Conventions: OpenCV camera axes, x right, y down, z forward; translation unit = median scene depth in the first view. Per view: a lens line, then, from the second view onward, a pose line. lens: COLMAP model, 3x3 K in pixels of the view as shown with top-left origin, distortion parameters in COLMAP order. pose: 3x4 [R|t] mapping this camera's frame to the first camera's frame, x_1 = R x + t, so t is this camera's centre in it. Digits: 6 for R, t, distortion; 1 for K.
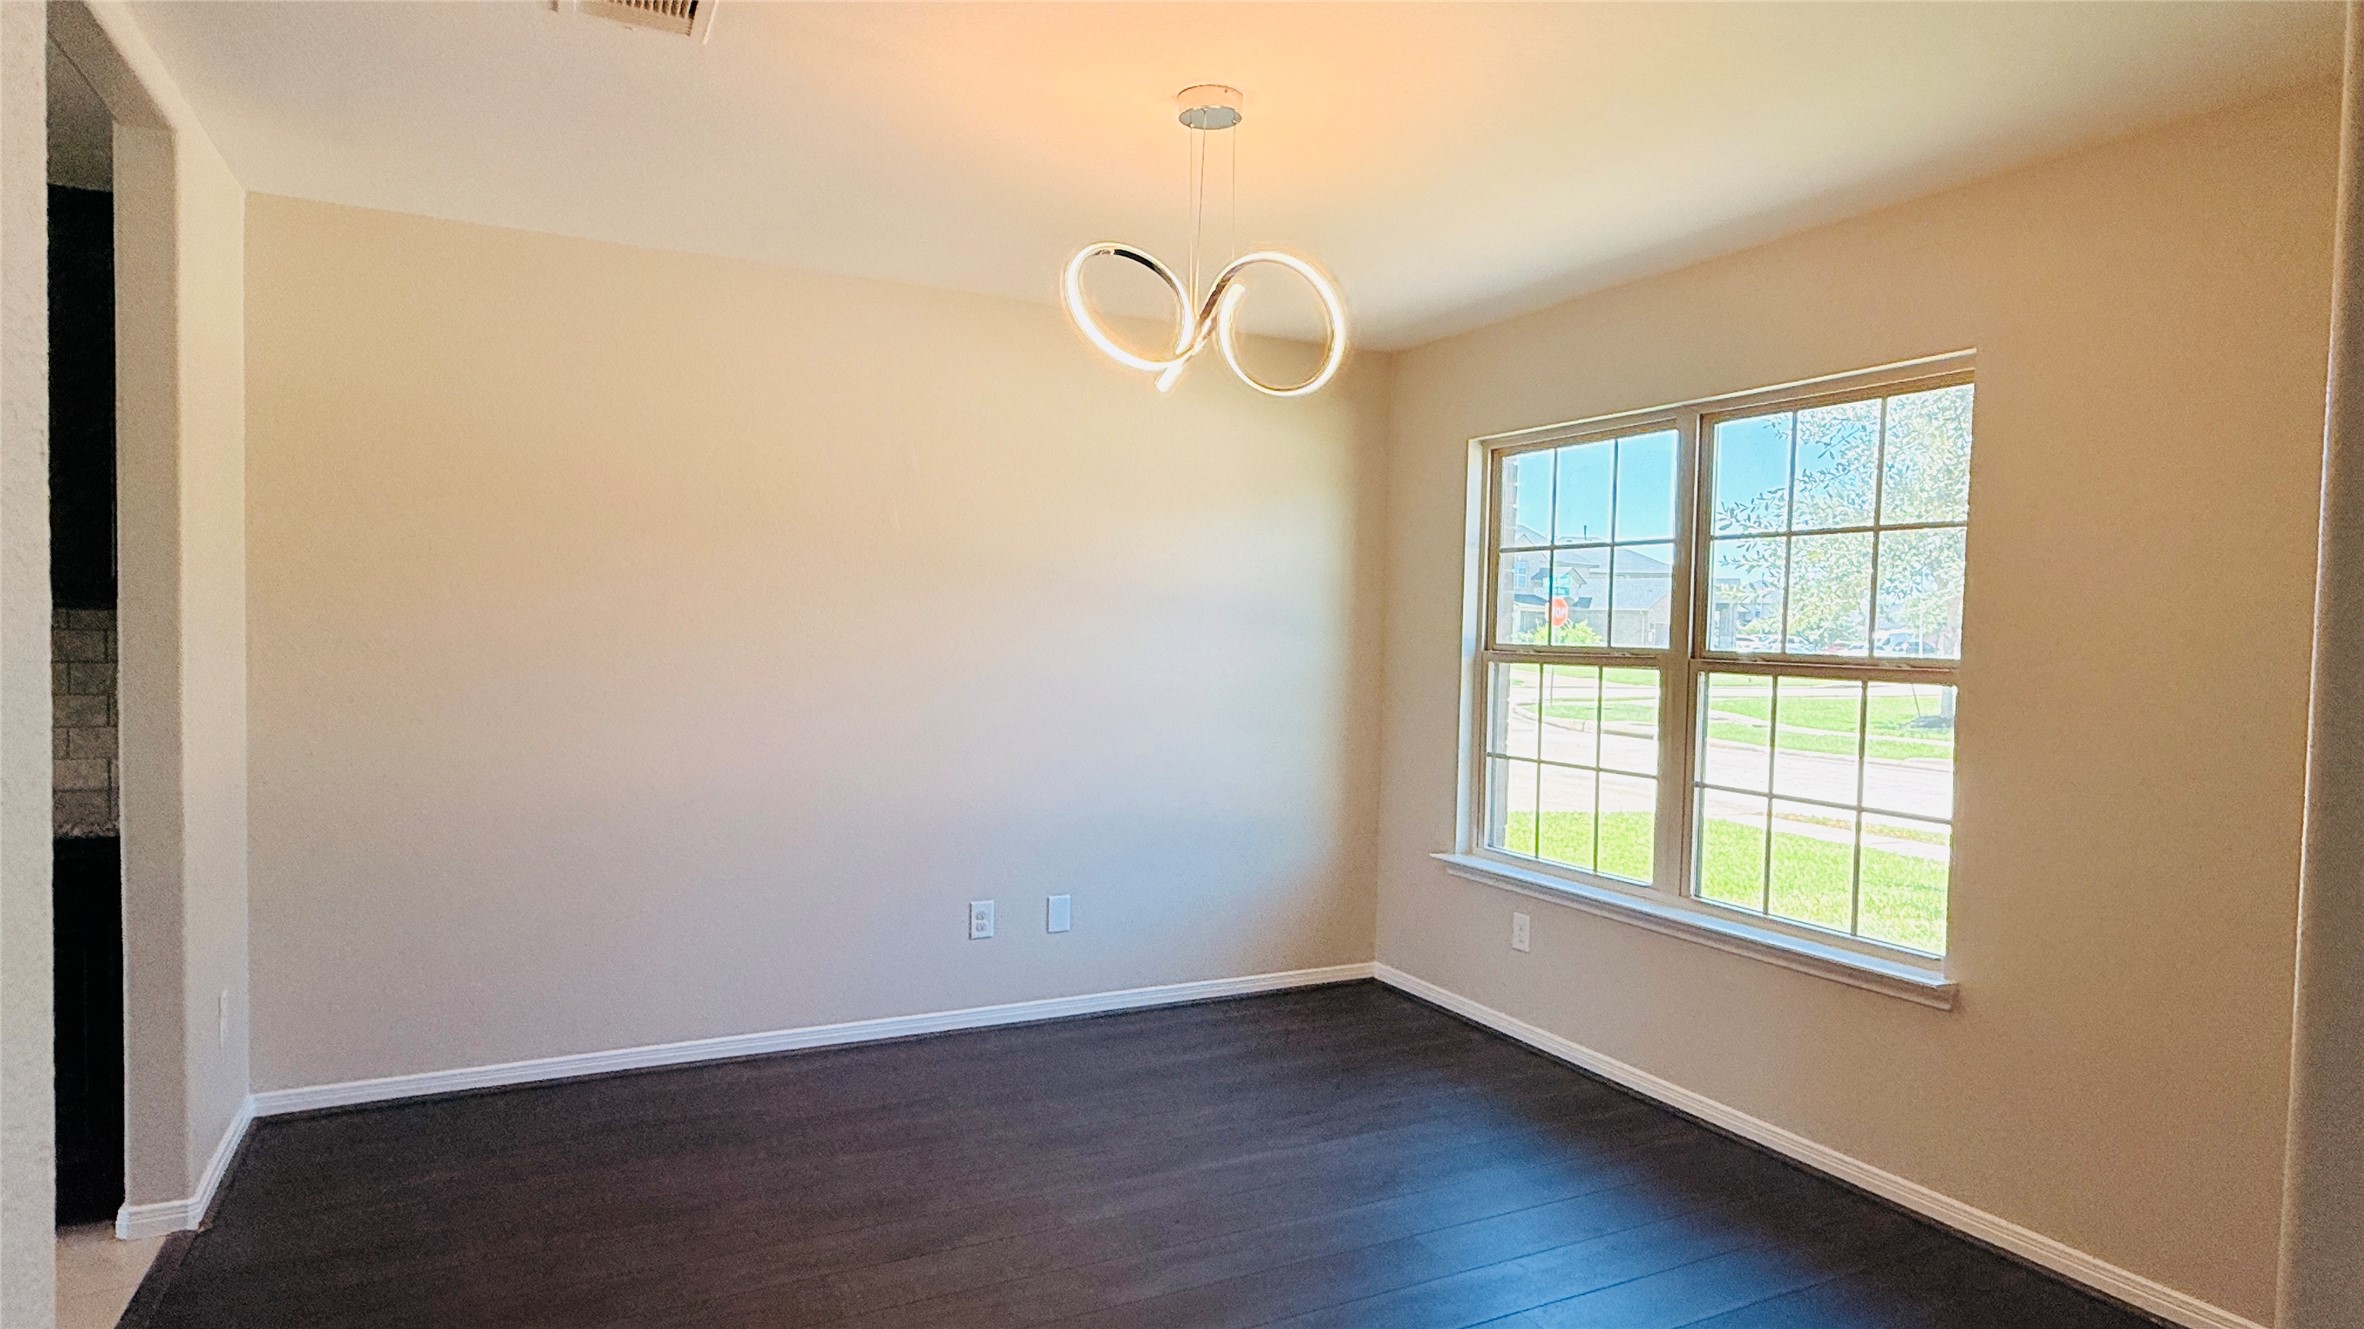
lens RADIAL K [[1317.7, 0, 1181.3], [0, 1317.7, 666.6], [0, 0, 1]] dist [-0.000378, 0.000125]
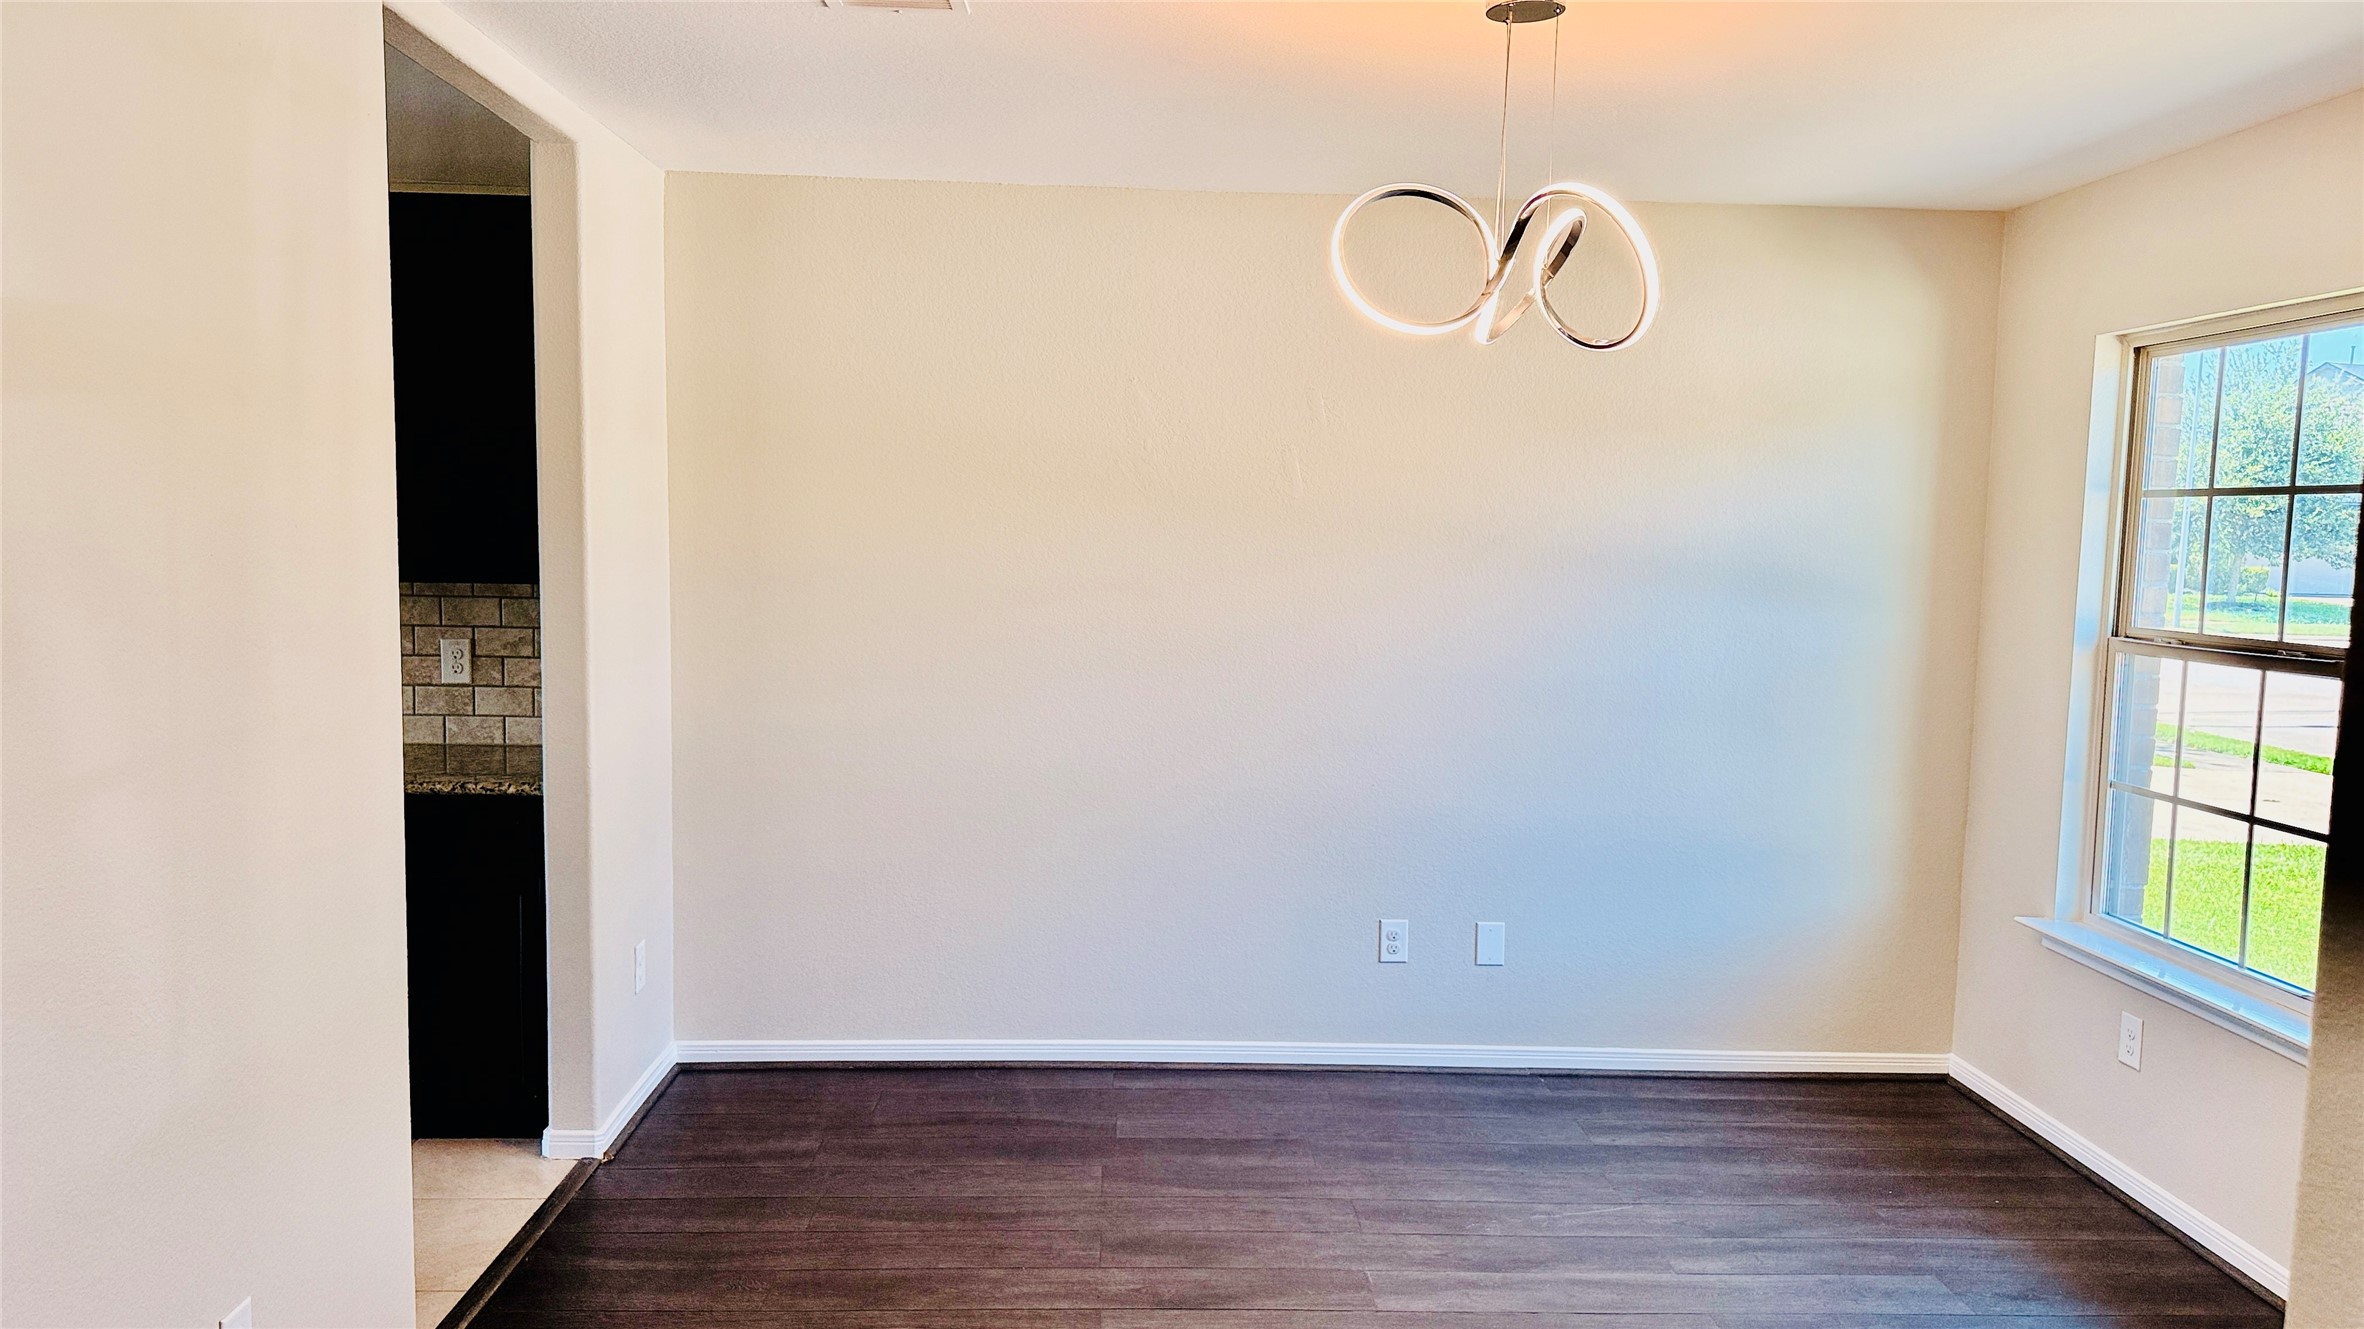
lens RADIAL K [[1698.4, 0, 1177.8], [0, 1698.4, 664.0], [0, 0, 1]] dist [0.039129, -0.021859]
pose [[0.907478, 0.033631, -0.418752, 0.192927], [-0.014775, 0.998729, 0.048192, -0.040719], [0.419841, -0.037546, 0.906821, -0.046734]]
